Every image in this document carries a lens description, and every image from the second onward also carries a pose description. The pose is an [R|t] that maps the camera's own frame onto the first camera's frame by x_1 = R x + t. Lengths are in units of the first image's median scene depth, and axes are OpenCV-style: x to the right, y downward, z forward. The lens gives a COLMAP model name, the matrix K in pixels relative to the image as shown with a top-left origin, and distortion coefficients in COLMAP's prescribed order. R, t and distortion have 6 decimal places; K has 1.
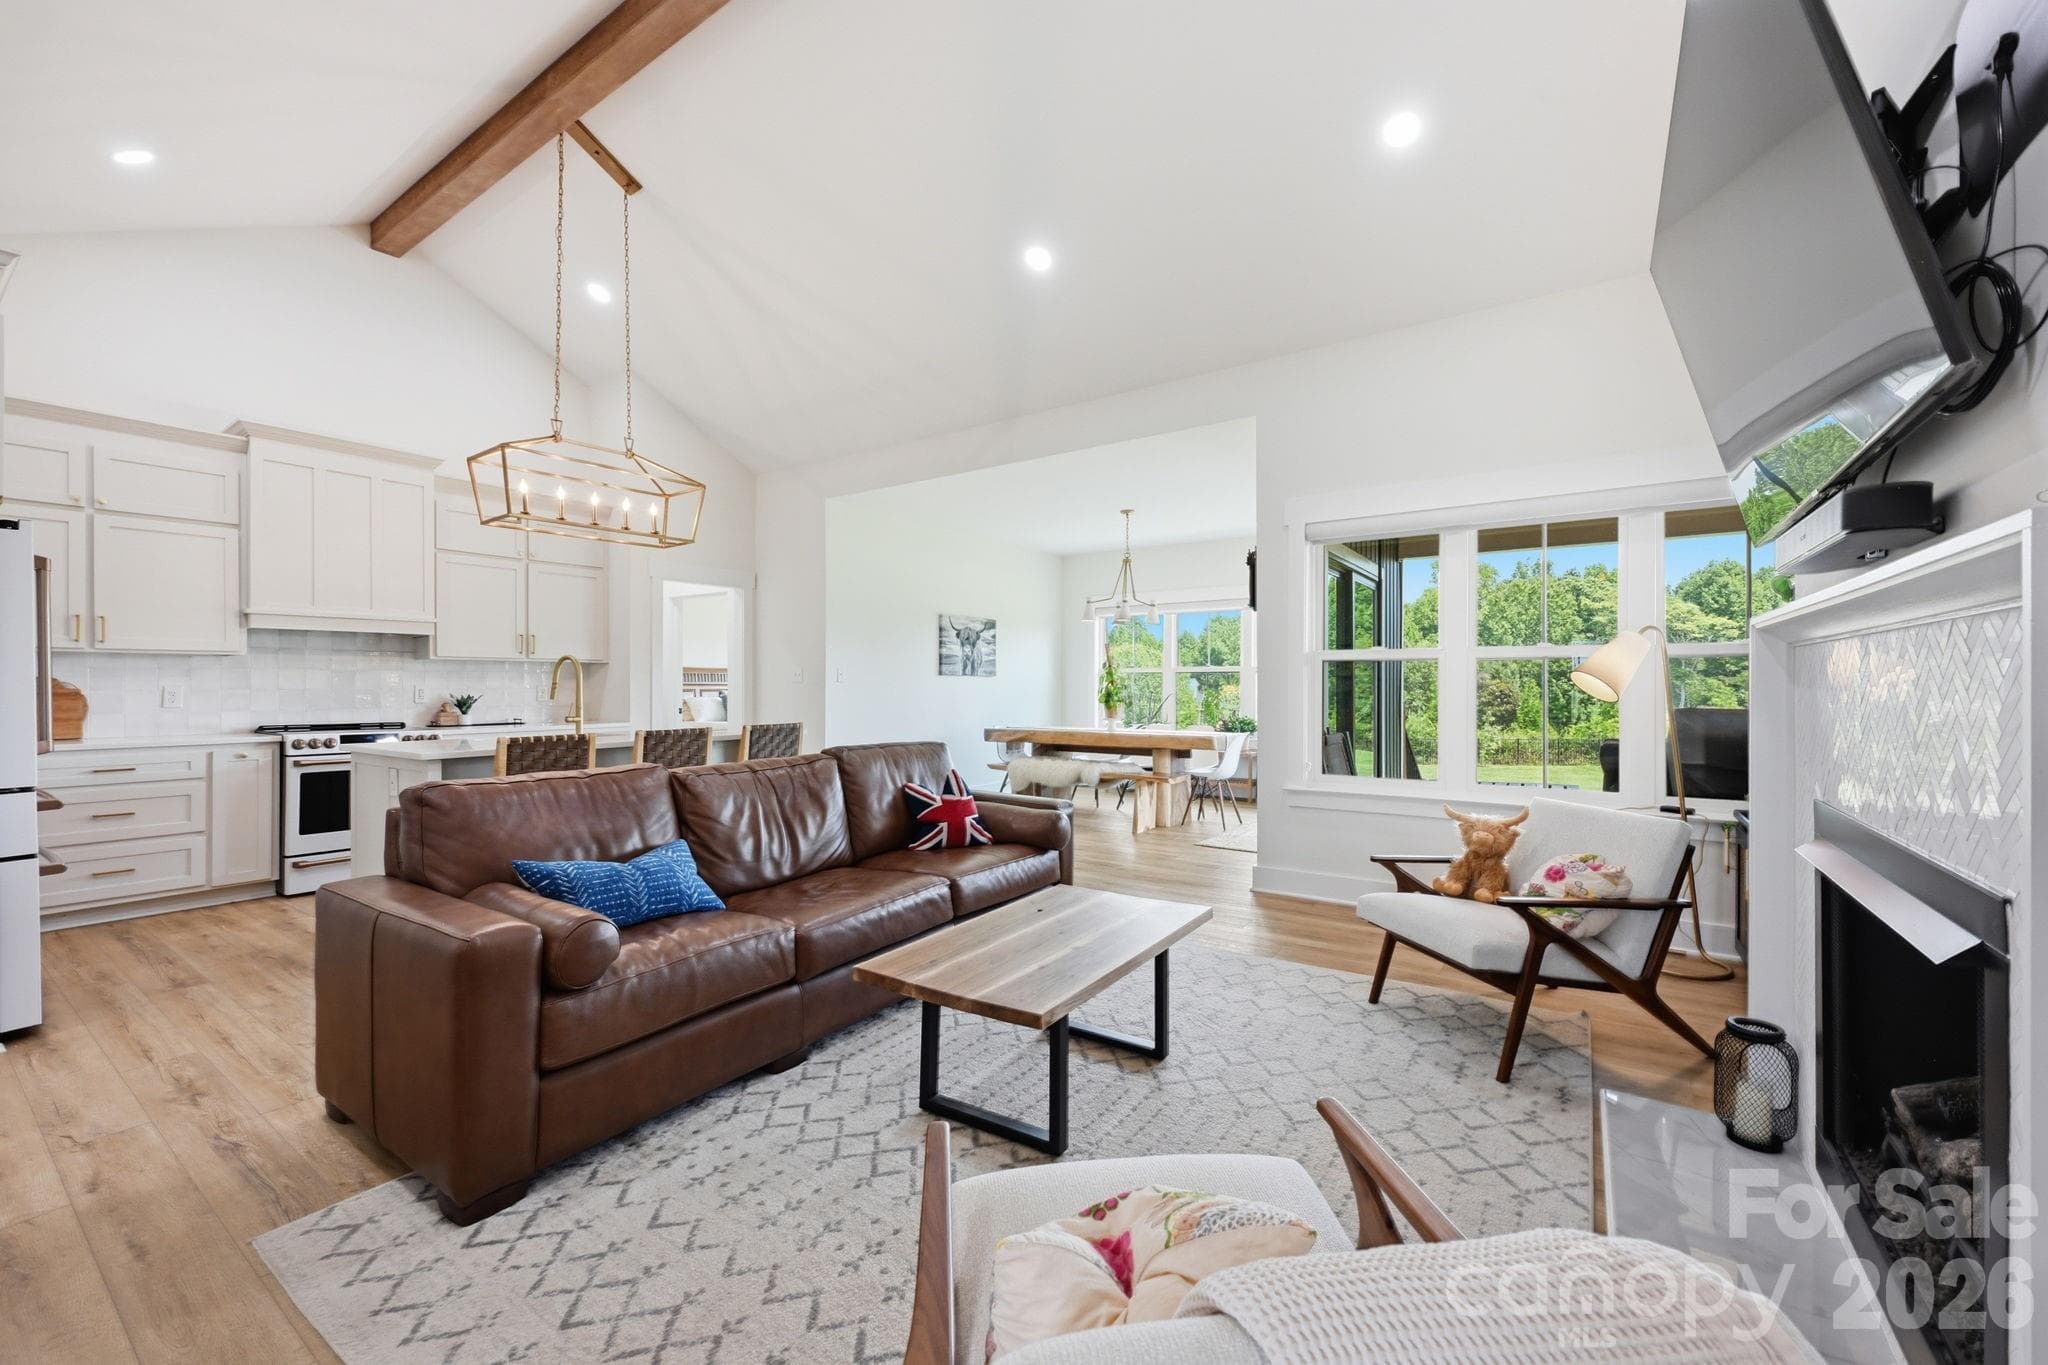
lens RADIAL K [[819.6, 0, 1023.4], [0, 819.6, 689.2], [0, 0, 1]] dist [-0.000467, 0.000158]
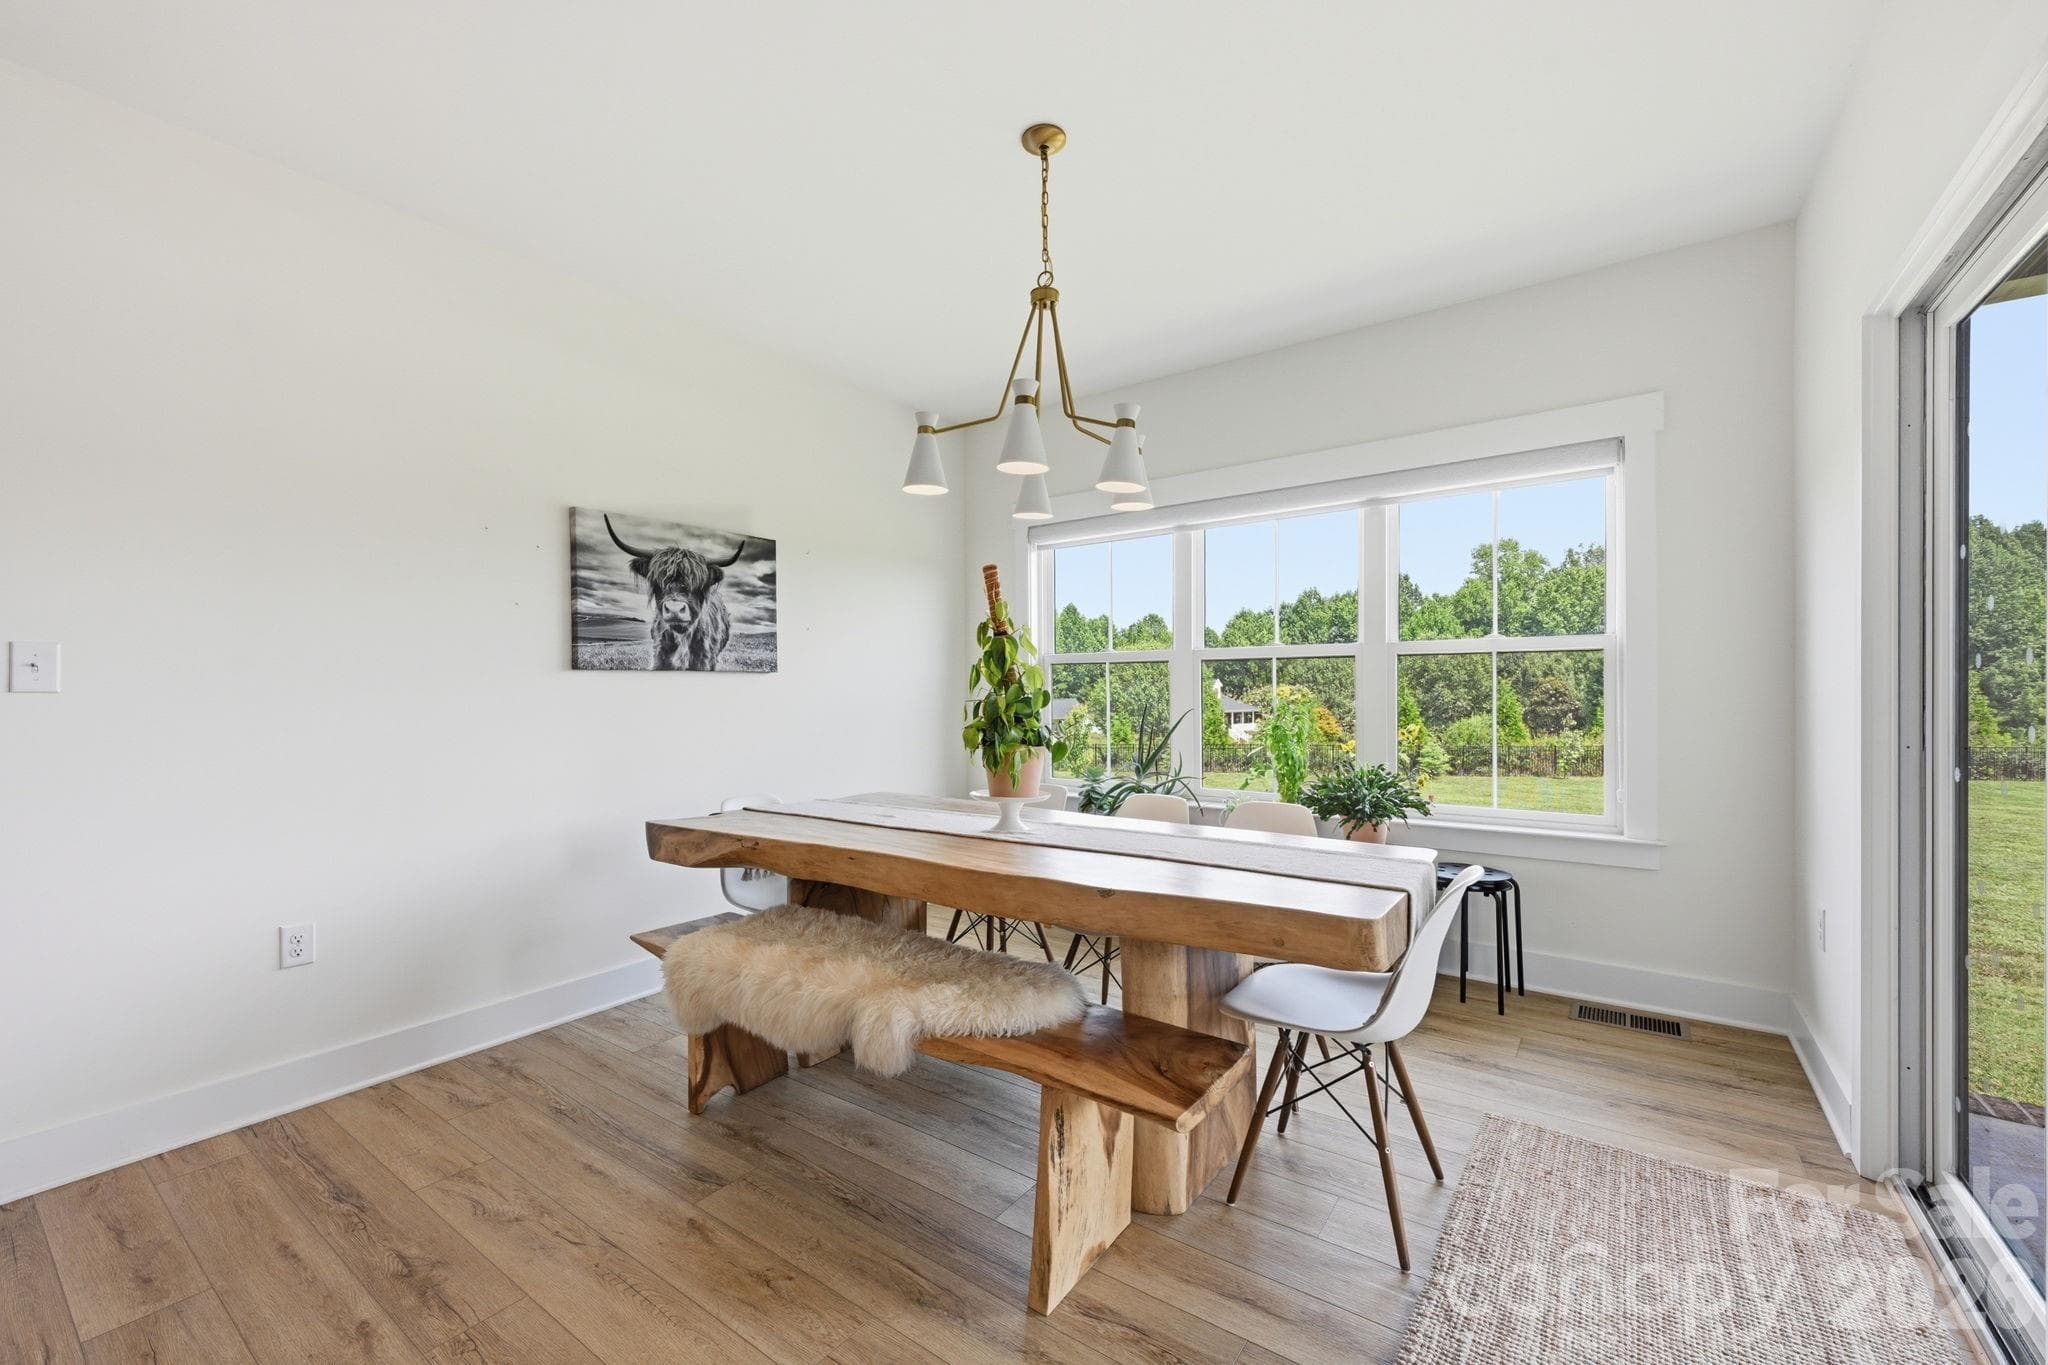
lens RADIAL K [[819.6, 0, 1023.4], [0, 819.6, 689.2], [0, 0, 1]] dist [-0.000467, 0.000158]
pose [[0.999636, -0.009048, -0.025399, 0.109989], [0.008983, 0.999956, -0.002660, -0.004879], [0.025422, 0.002431, 0.999674, 0.603872]]
